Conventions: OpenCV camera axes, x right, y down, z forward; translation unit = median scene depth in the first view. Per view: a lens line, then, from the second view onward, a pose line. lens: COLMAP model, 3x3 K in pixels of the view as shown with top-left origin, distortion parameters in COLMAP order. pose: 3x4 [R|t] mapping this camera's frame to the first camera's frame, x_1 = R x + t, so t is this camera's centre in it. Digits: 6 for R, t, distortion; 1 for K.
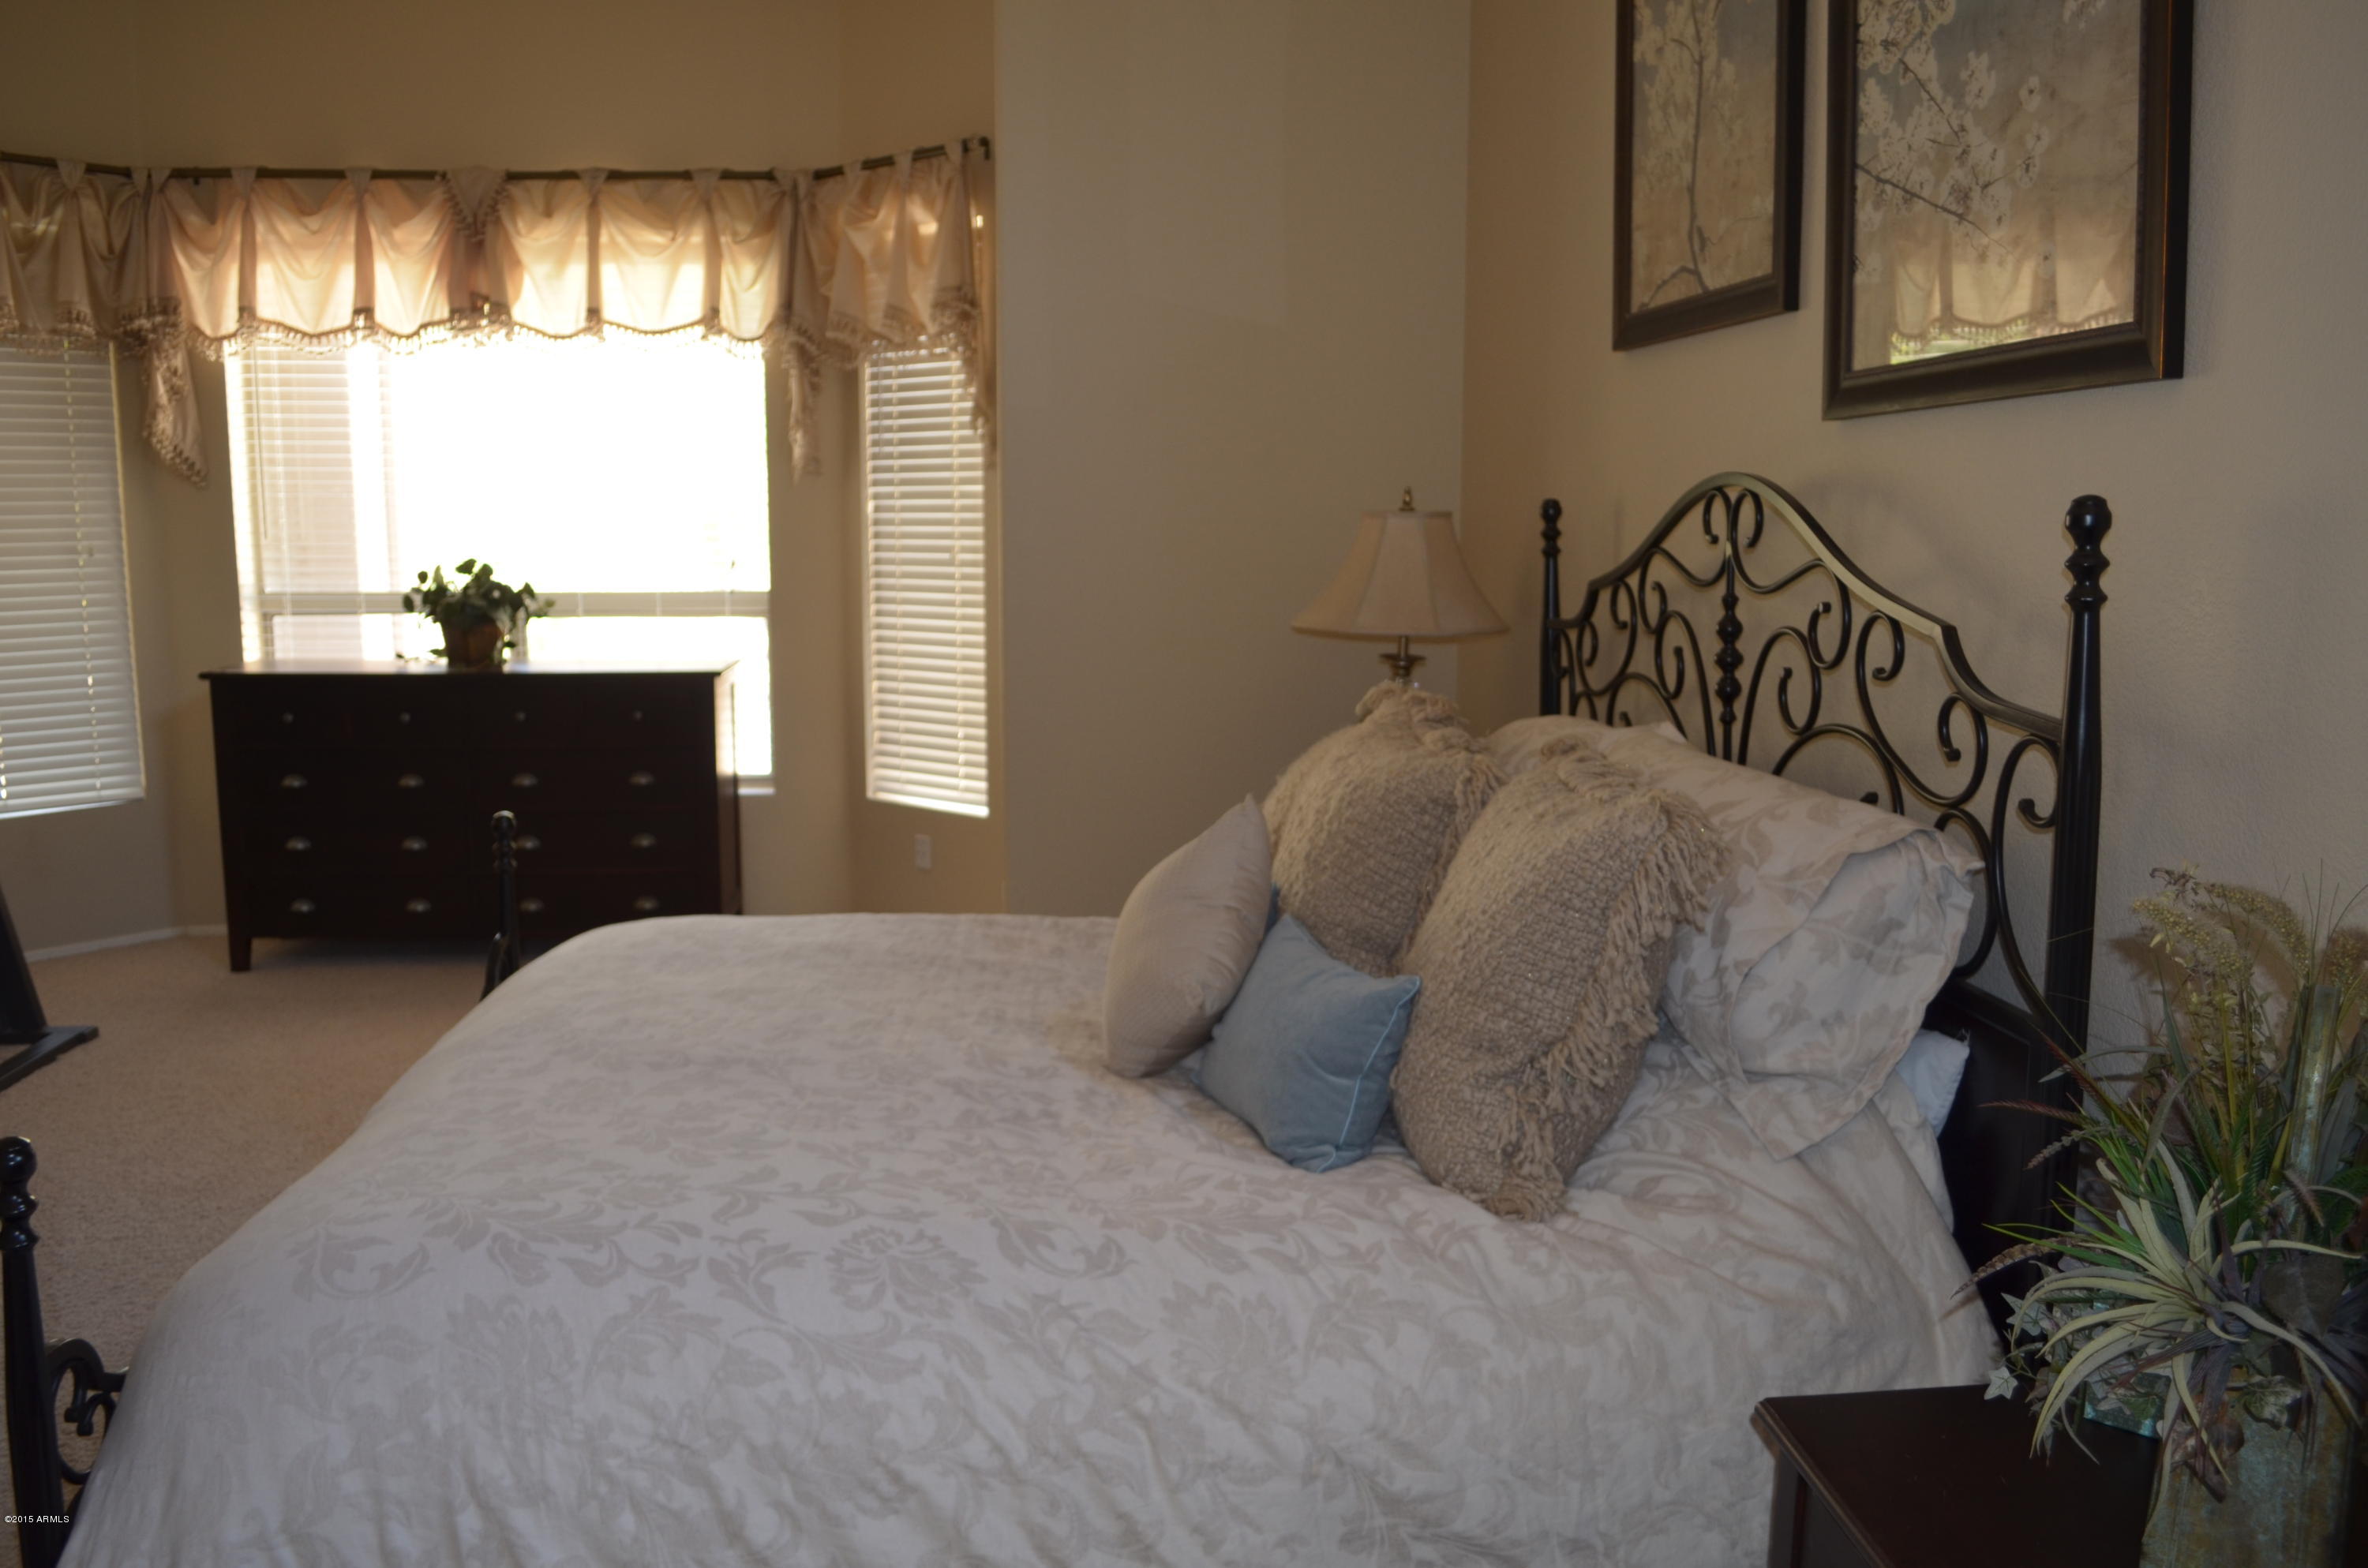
lens RADIAL K [[1853.6, 0, 1184.0], [0, 1853.6, 789.0], [0, 0, 1]] dist [-0.084386, 0.014490]
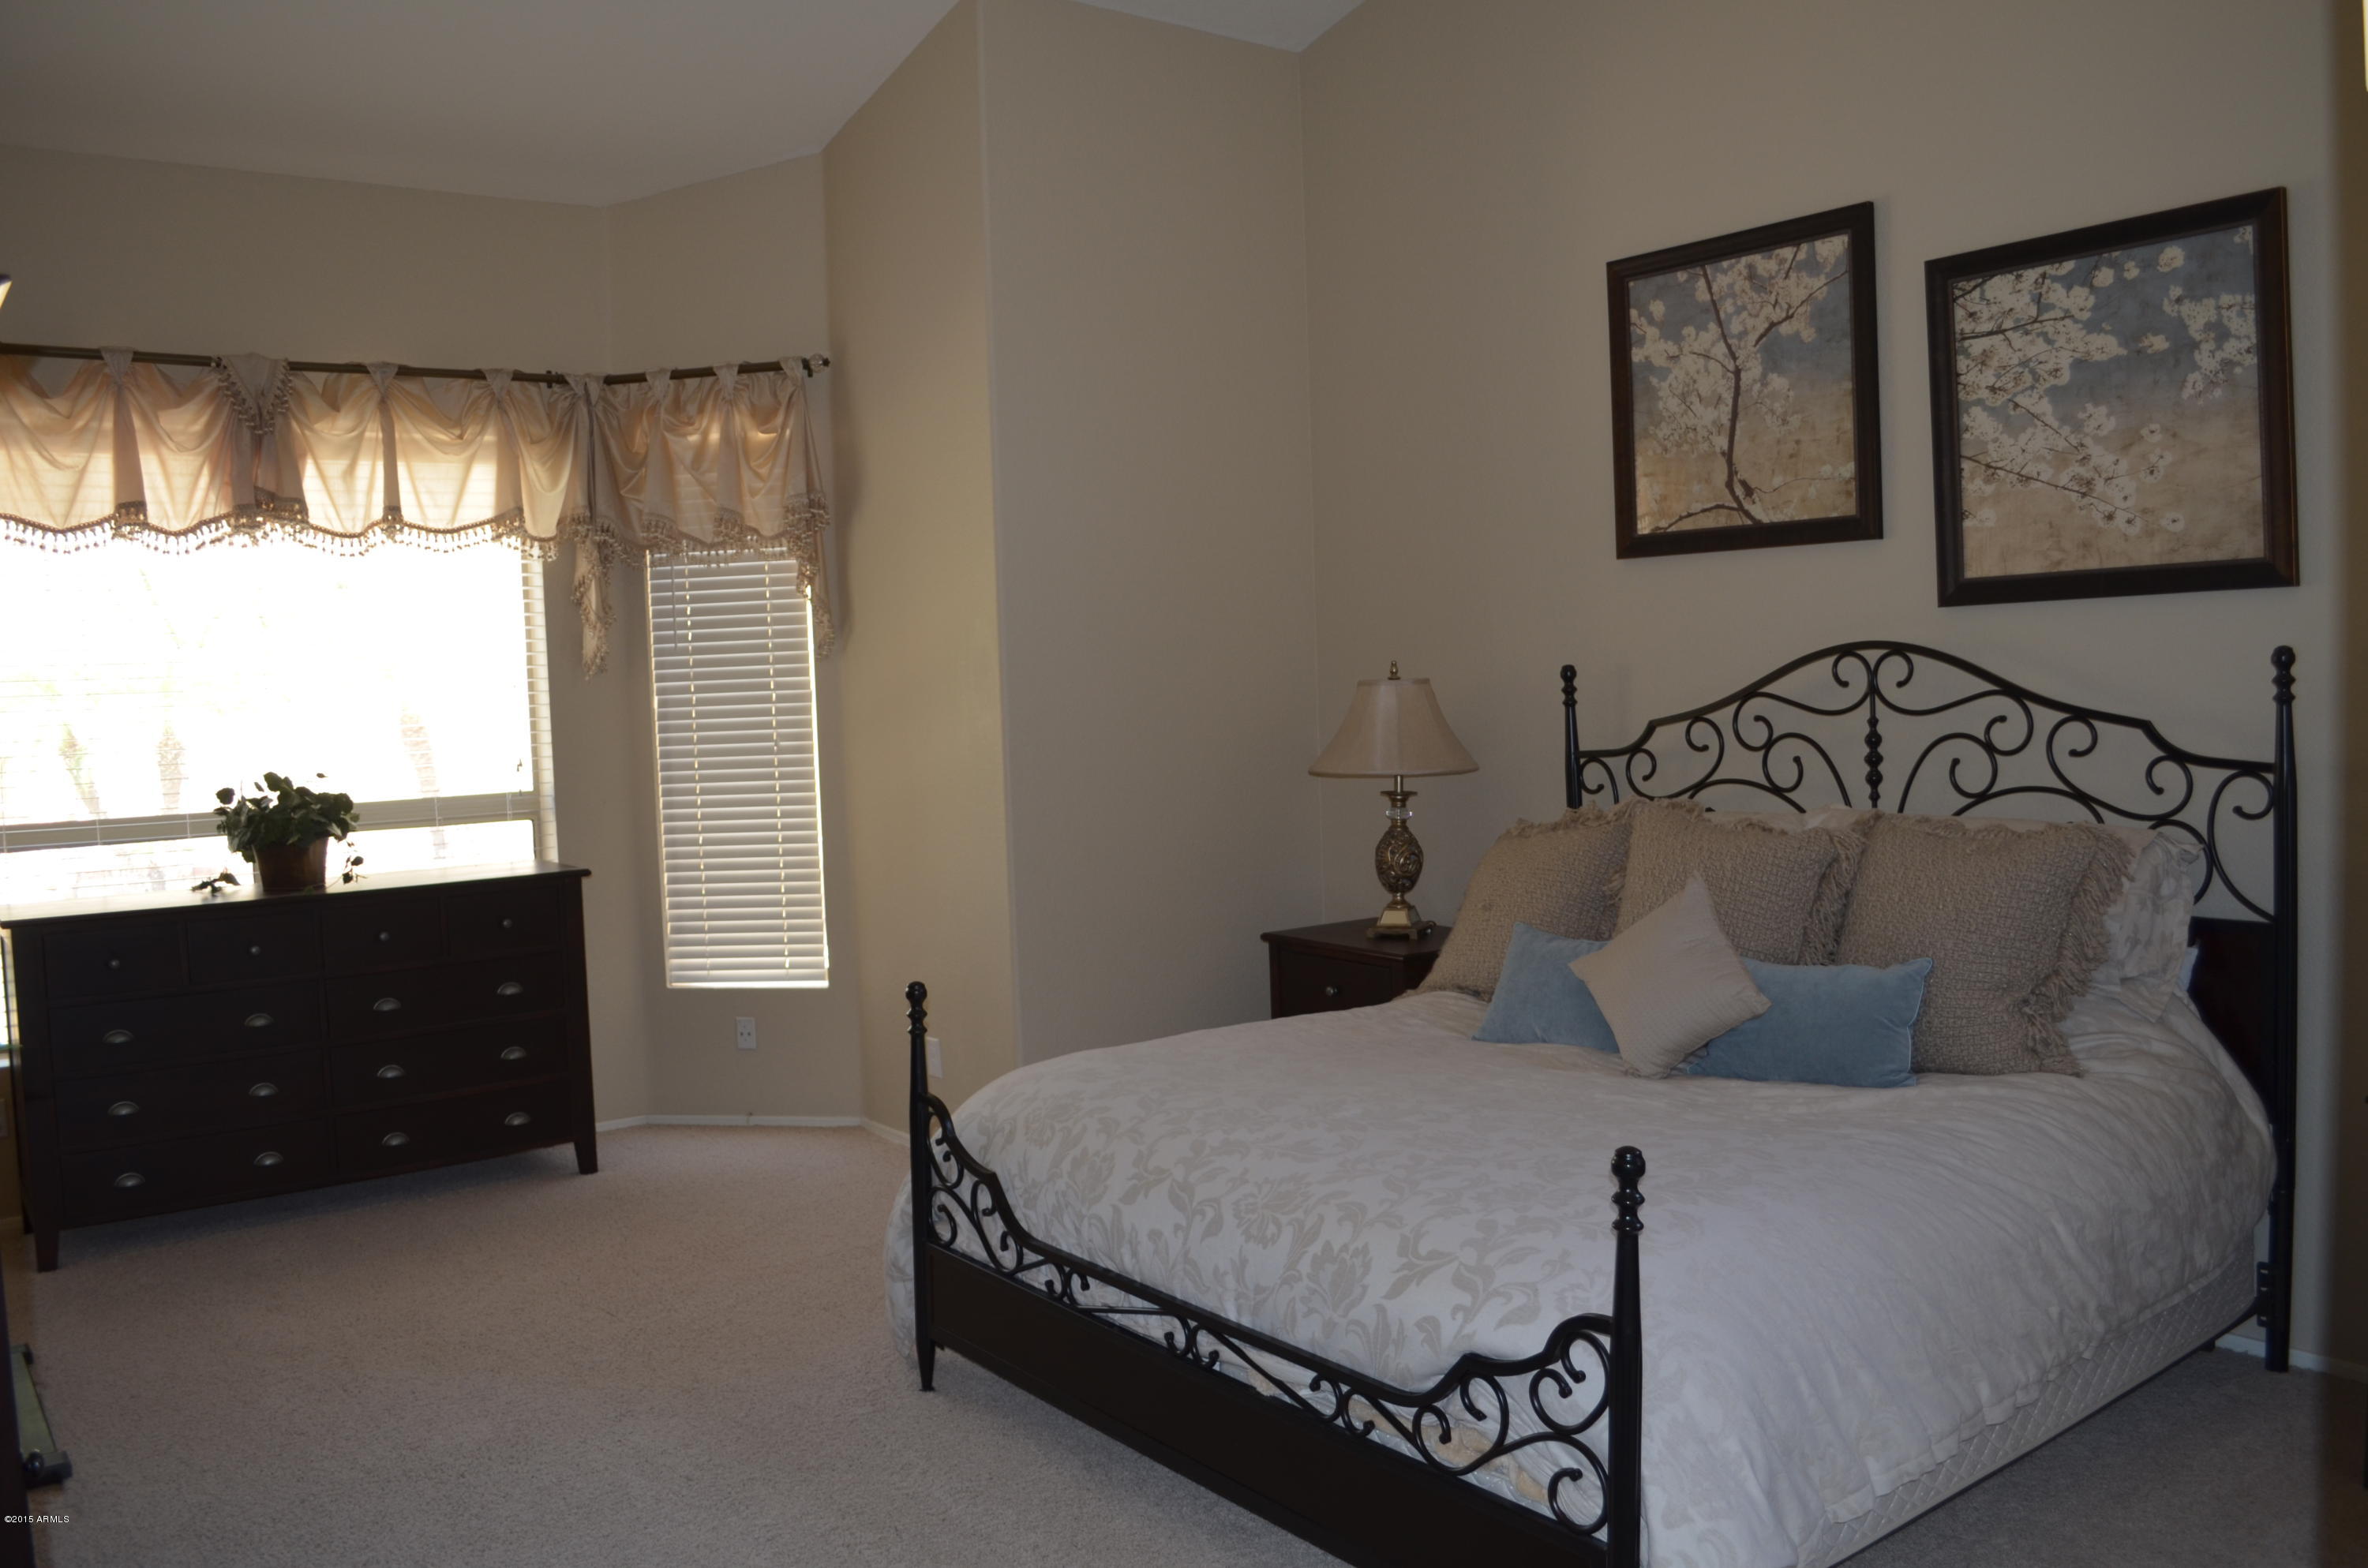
lens RADIAL K [[1853.6, 0, 1194.1], [0, 1853.6, 783.4], [0, 0, 1]] dist [-0.084386, 0.014490]
pose [[0.849208, -0.066167, 0.523897, -0.484875], [0.117341, 0.990959, -0.065047, -0.007757], [-0.514856, 0.116713, 0.849295, -0.011890]]
